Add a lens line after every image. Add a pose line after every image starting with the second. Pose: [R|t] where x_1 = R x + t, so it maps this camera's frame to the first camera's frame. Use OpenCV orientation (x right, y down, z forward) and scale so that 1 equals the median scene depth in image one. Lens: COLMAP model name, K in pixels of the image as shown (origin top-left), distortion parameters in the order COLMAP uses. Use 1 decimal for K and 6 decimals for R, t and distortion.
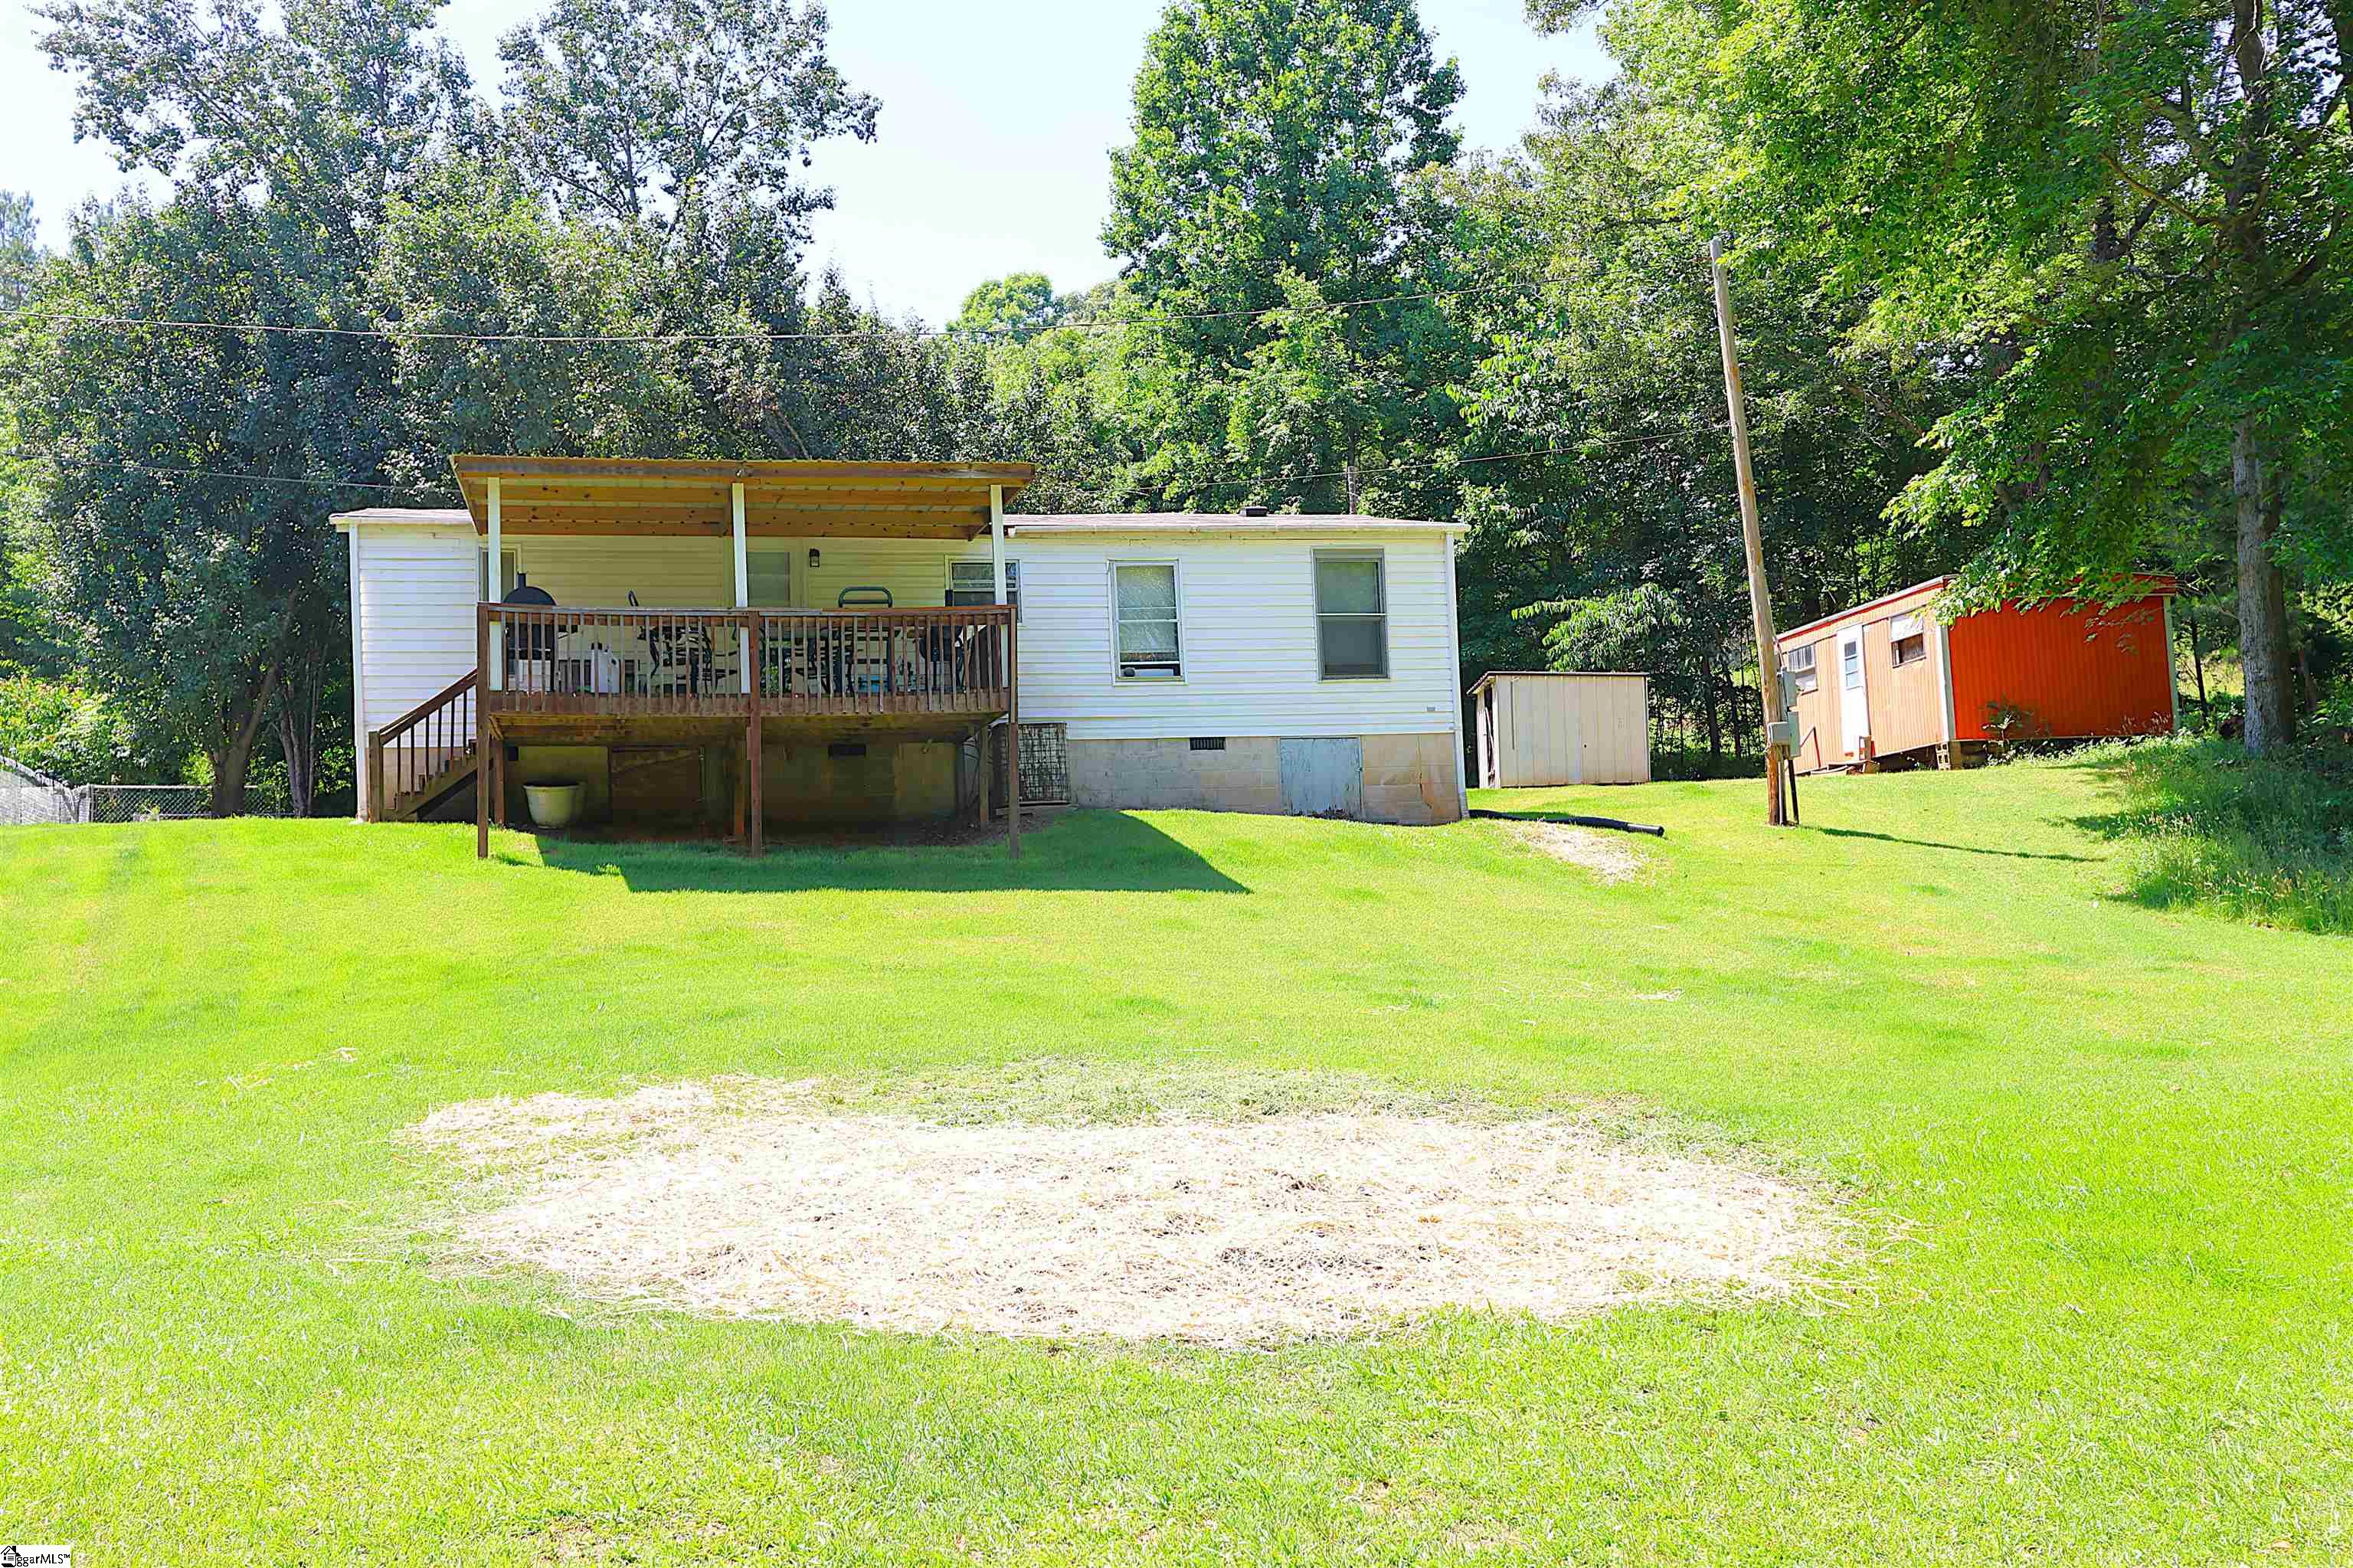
lens RADIAL K [[2276.7, 0, 1146.3], [0, 2276.7, 784.6], [0, 0, 1]] dist [0.010032, 0.012485]
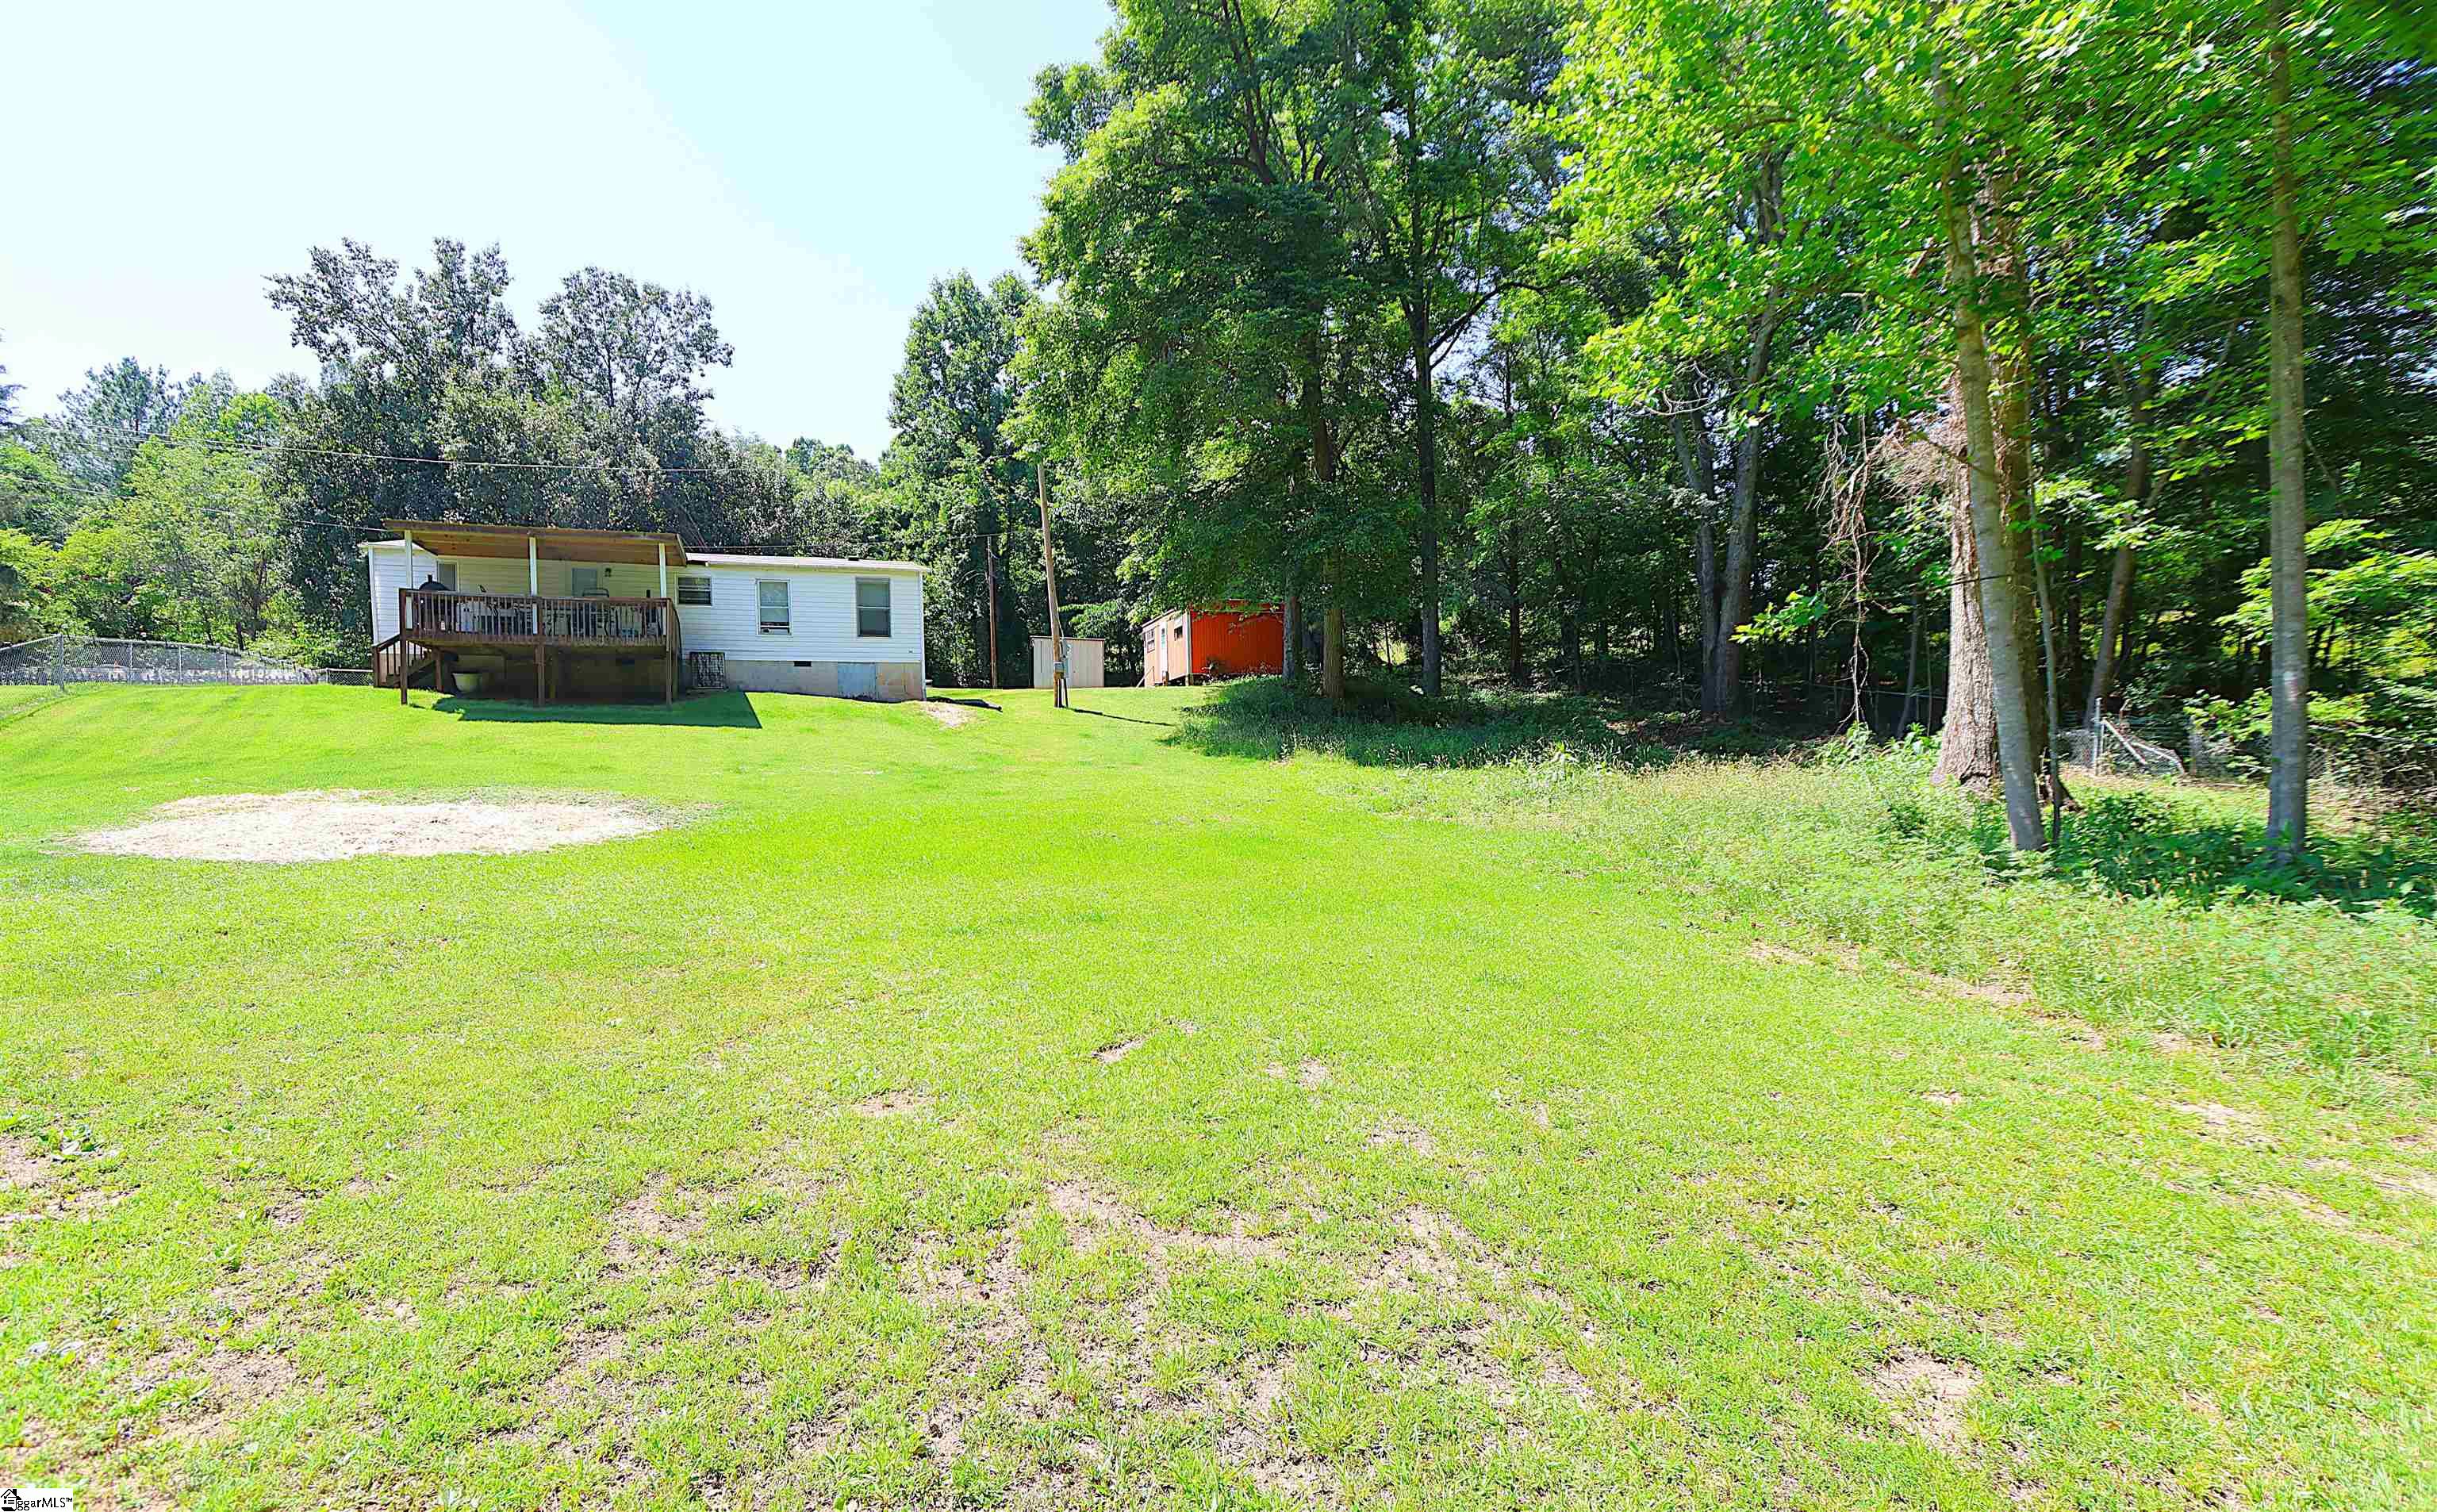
lens RADIAL K [[1113.8, 0, 1178.7], [0, 1113.8, 798.8], [0, 0, 1]] dist [-0.002464, -0.005463]
pose [[0.991437, 0.016938, 0.129483, 0.191032], [-0.029532, 0.994946, 0.095971, -0.001530], [-0.127203, -0.098973, 0.986926, -0.104192]]
